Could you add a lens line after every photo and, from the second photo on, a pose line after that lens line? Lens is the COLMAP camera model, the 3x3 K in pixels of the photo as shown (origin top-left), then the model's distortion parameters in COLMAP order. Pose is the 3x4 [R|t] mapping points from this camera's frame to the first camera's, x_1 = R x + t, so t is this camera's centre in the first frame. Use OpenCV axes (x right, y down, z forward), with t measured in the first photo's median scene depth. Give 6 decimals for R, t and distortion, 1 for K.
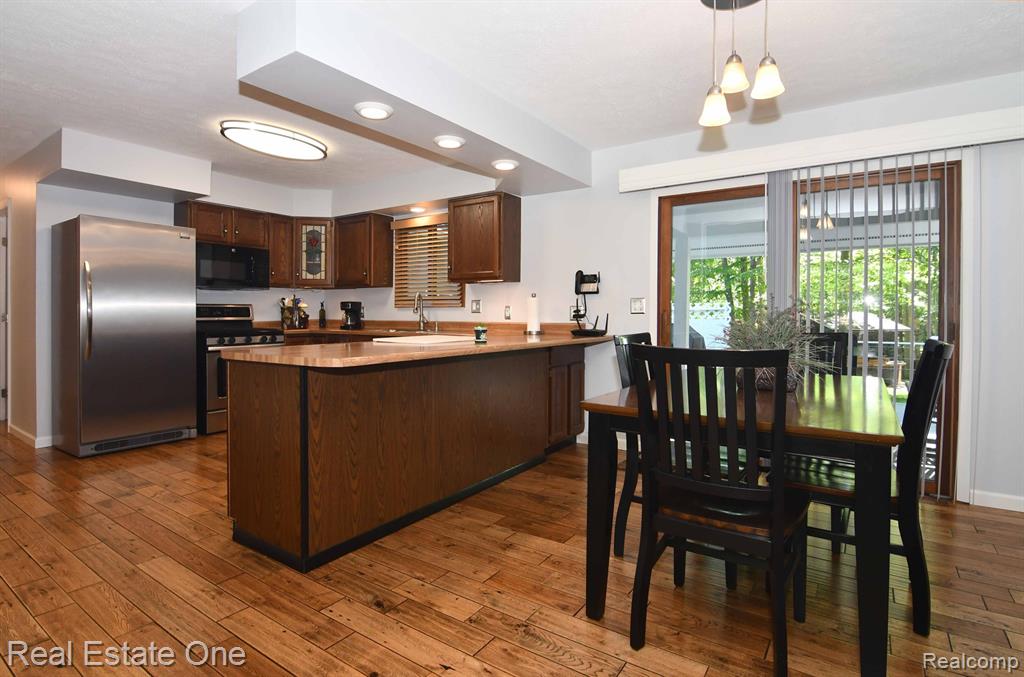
lens RADIAL K [[522.8, 0, 522.6], [0, 522.8, 318.6], [0, 0, 1]] dist [-0.021912, -0.001476]
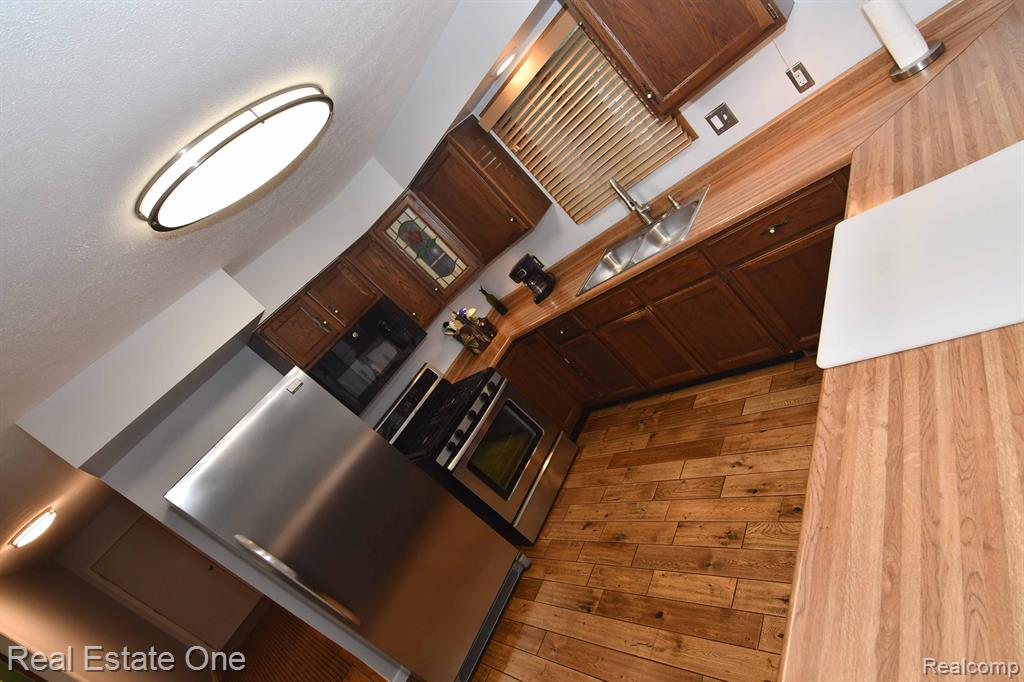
lens RADIAL K [[492.8, 0, 512.7], [0, 492.8, 338.3], [0, 0, 1]] dist [-0.009449, -0.006398]
pose [[0.711682, -0.616178, -0.337391, -0.204640], [0.696476, 0.681644, 0.224238, -0.128433], [0.091810, -0.394571, 0.914267, 0.441290]]
